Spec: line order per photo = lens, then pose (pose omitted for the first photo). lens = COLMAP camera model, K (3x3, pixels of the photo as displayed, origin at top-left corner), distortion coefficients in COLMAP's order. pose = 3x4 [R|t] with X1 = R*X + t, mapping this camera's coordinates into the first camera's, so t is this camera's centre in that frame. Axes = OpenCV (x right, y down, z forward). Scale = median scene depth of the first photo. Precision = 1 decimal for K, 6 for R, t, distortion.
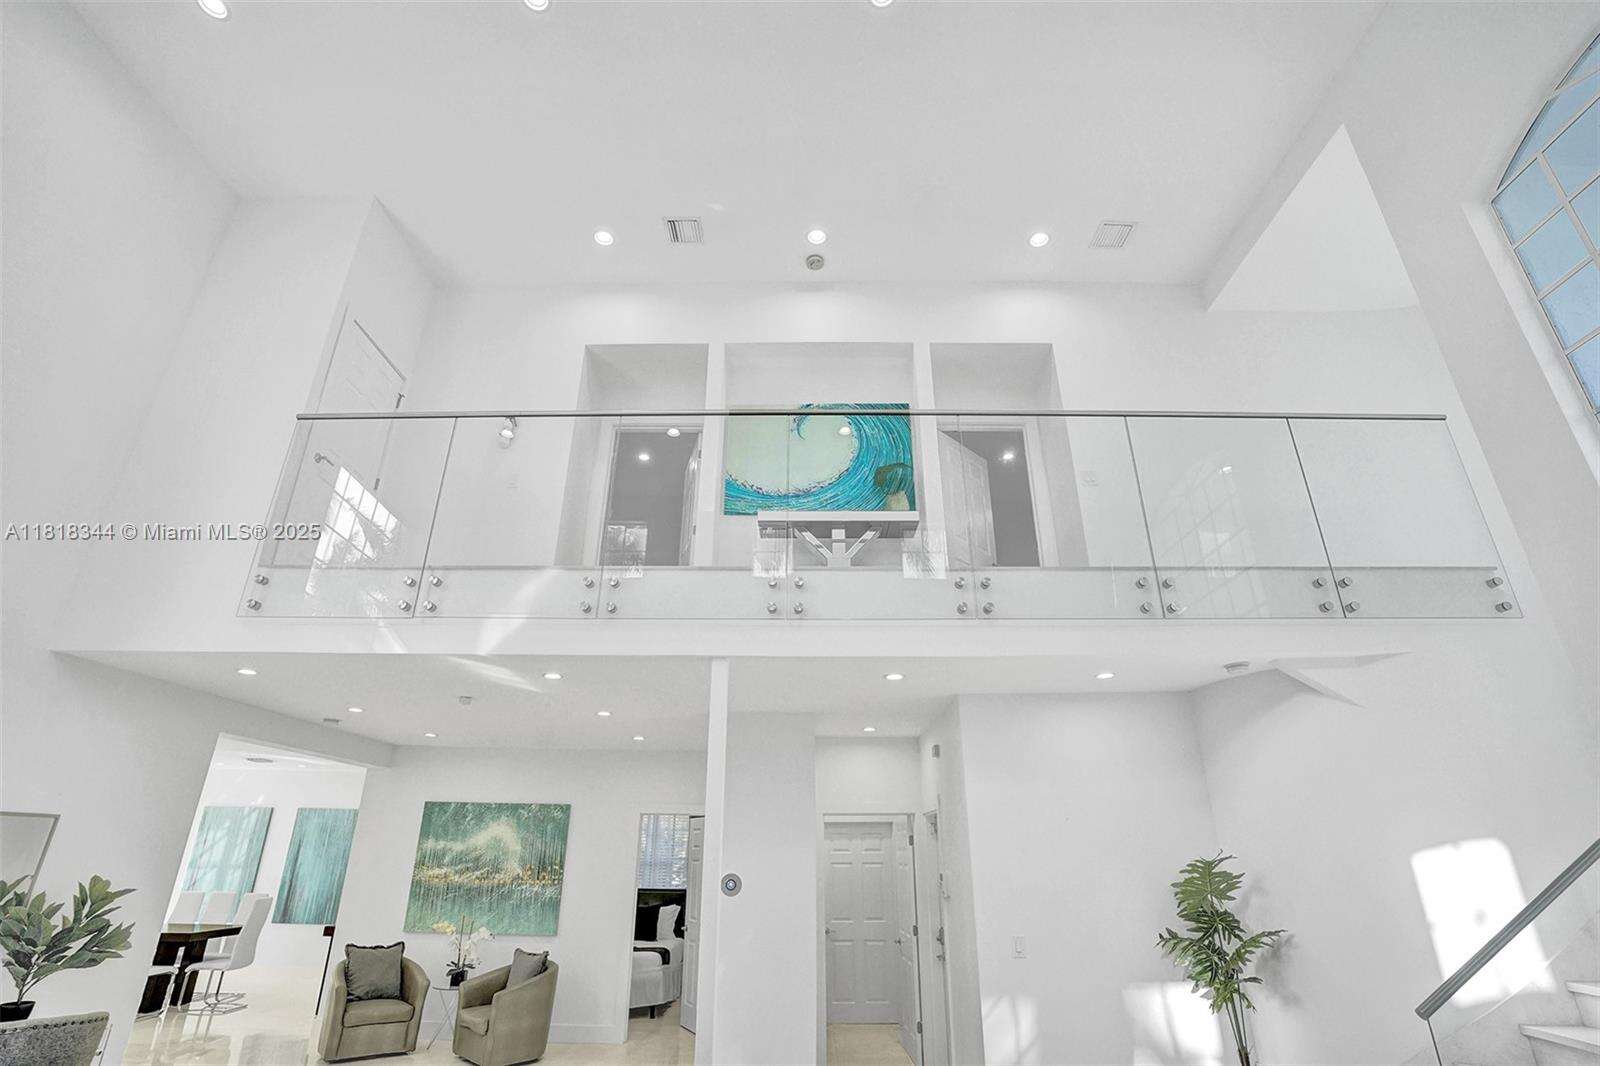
lens RADIAL K [[760.1, 0, 805.6], [0, 760.1, 540.2], [0, 0, 1]] dist [-0.072003, 0.028176]
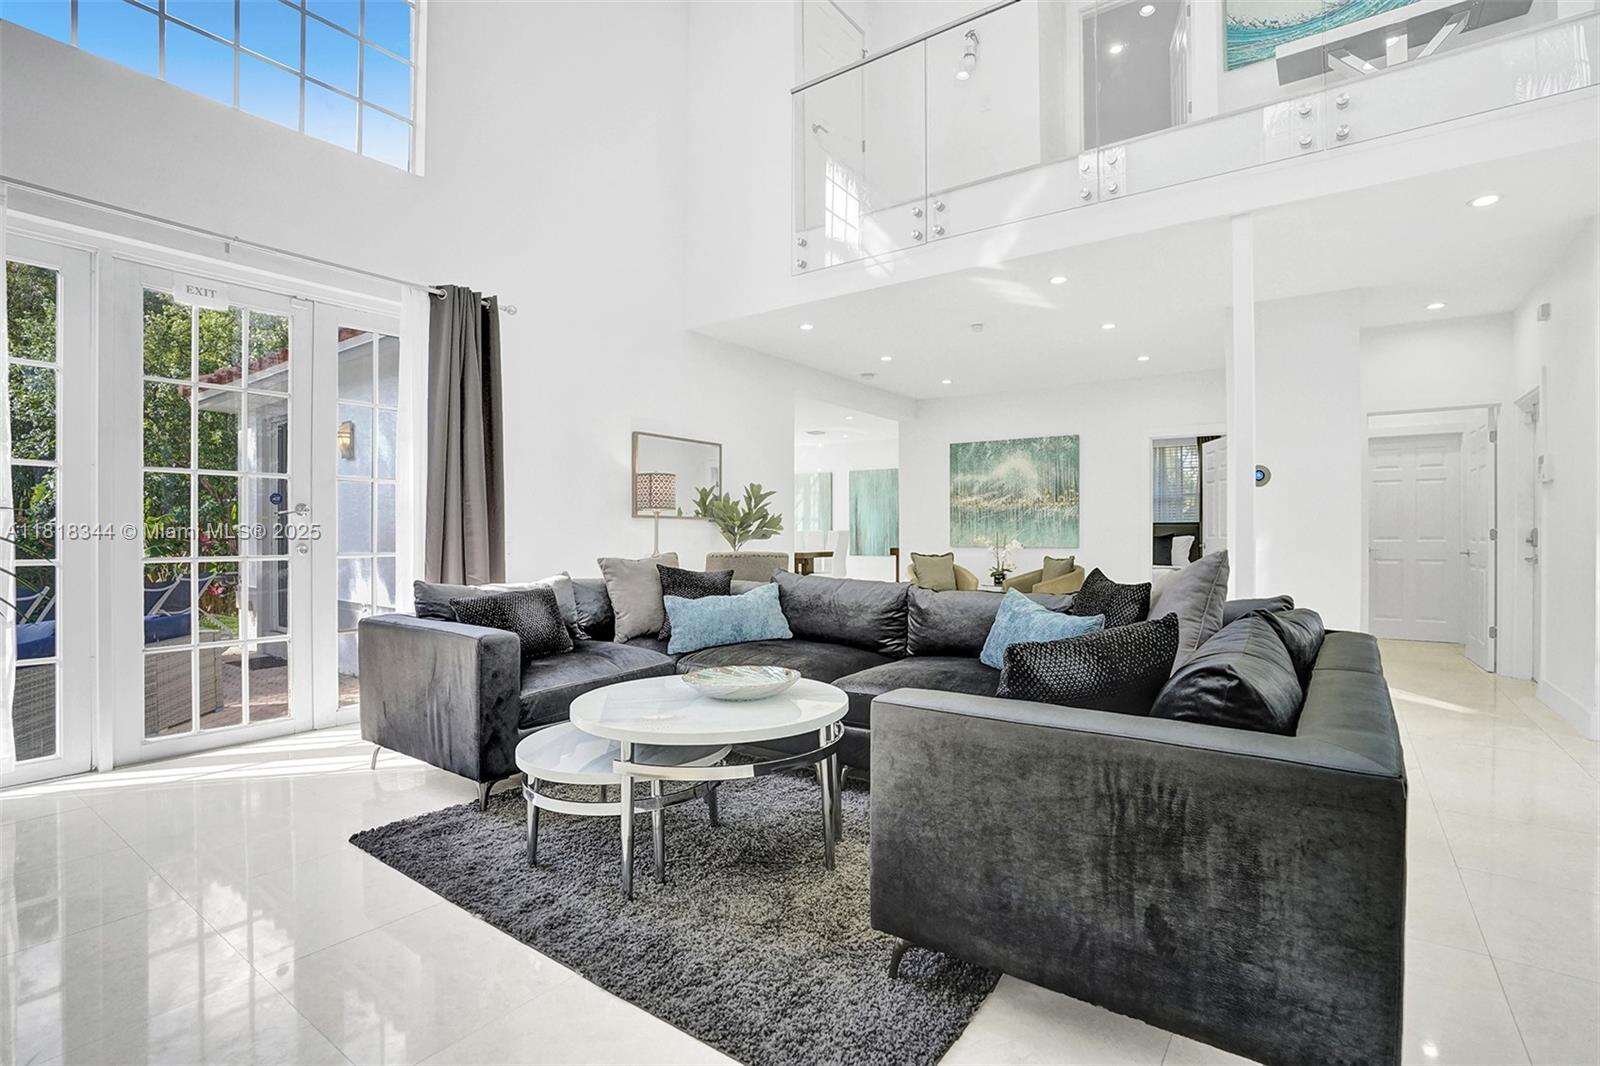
lens RADIAL K [[756.0, 0, 810.7], [0, 756.0, 538.9], [0, 0, 1]] dist [-0.070855, 0.027540]
pose [[0.818106, -0.000606, -0.575068, -0.016663], [0.228436, 0.918059, 0.324012, 0.061423], [0.527750, -0.396442, 0.751208, -0.054894]]
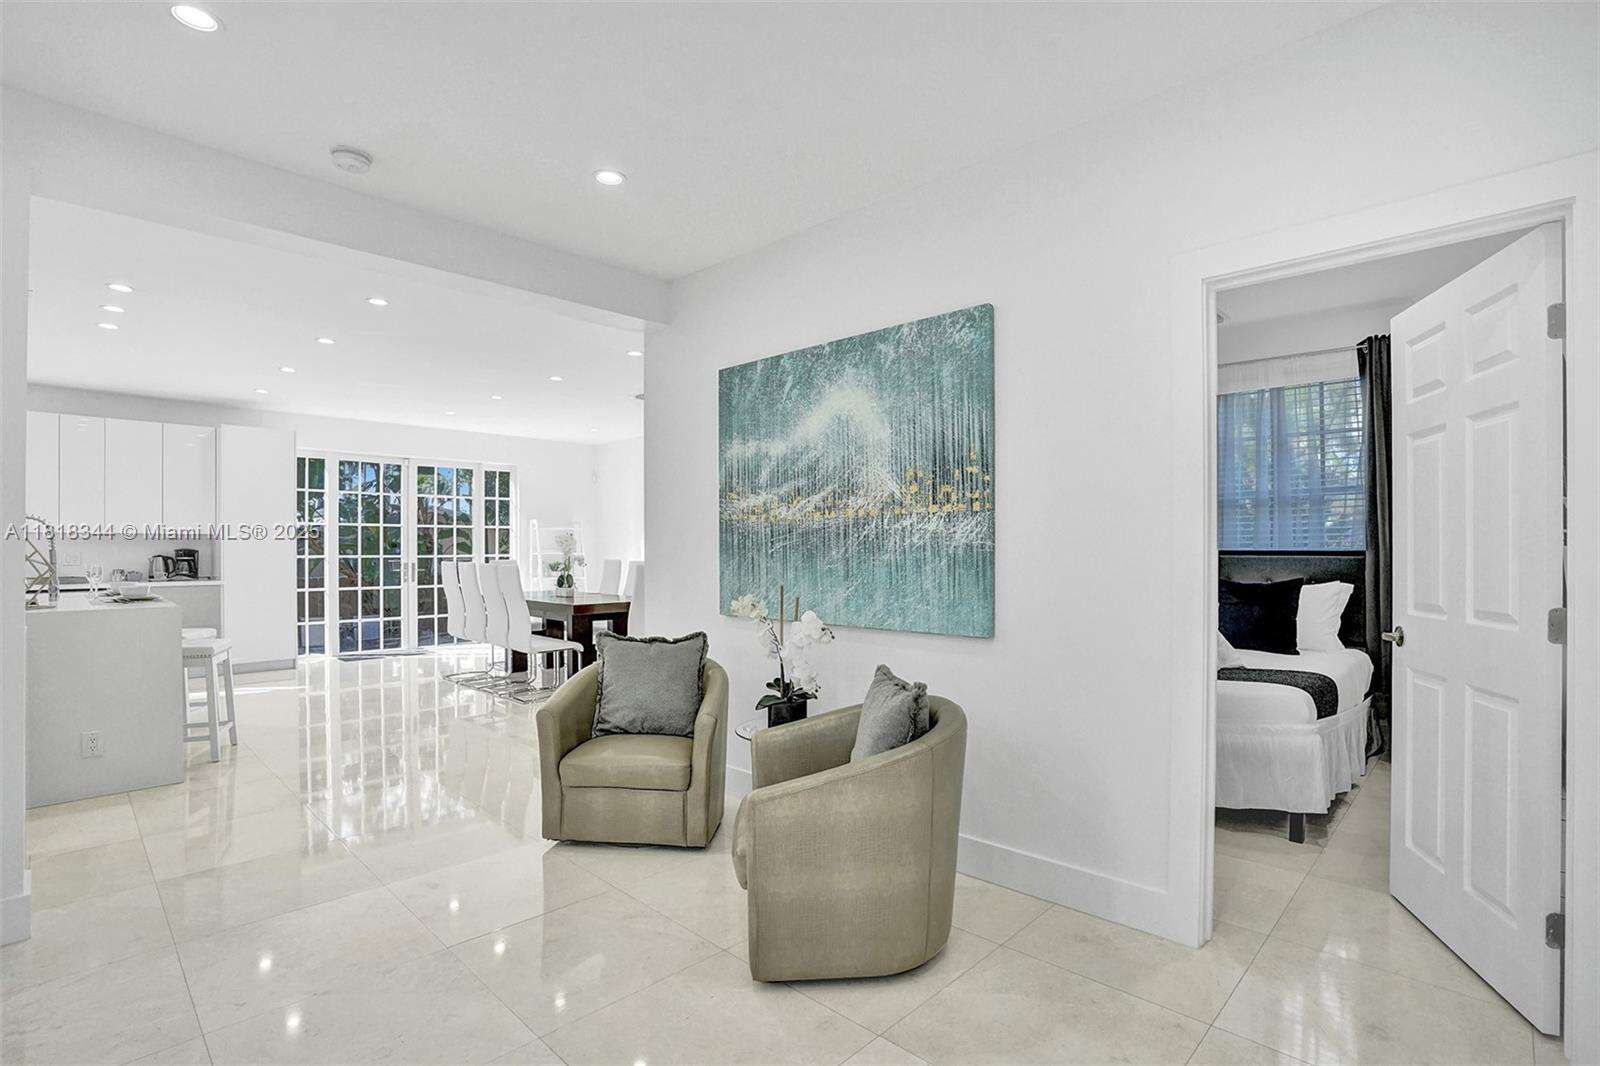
lens RADIAL K [[751.9, 0, 798.4], [0, 751.9, 551.4], [0, 0, 1]] dist [-0.072604, 0.025812]
pose [[0.718066, -0.000689, -0.695975, -0.139757], [0.273284, 0.919961, 0.281047, 0.351767], [0.640076, -0.392009, 0.660781, 0.690384]]
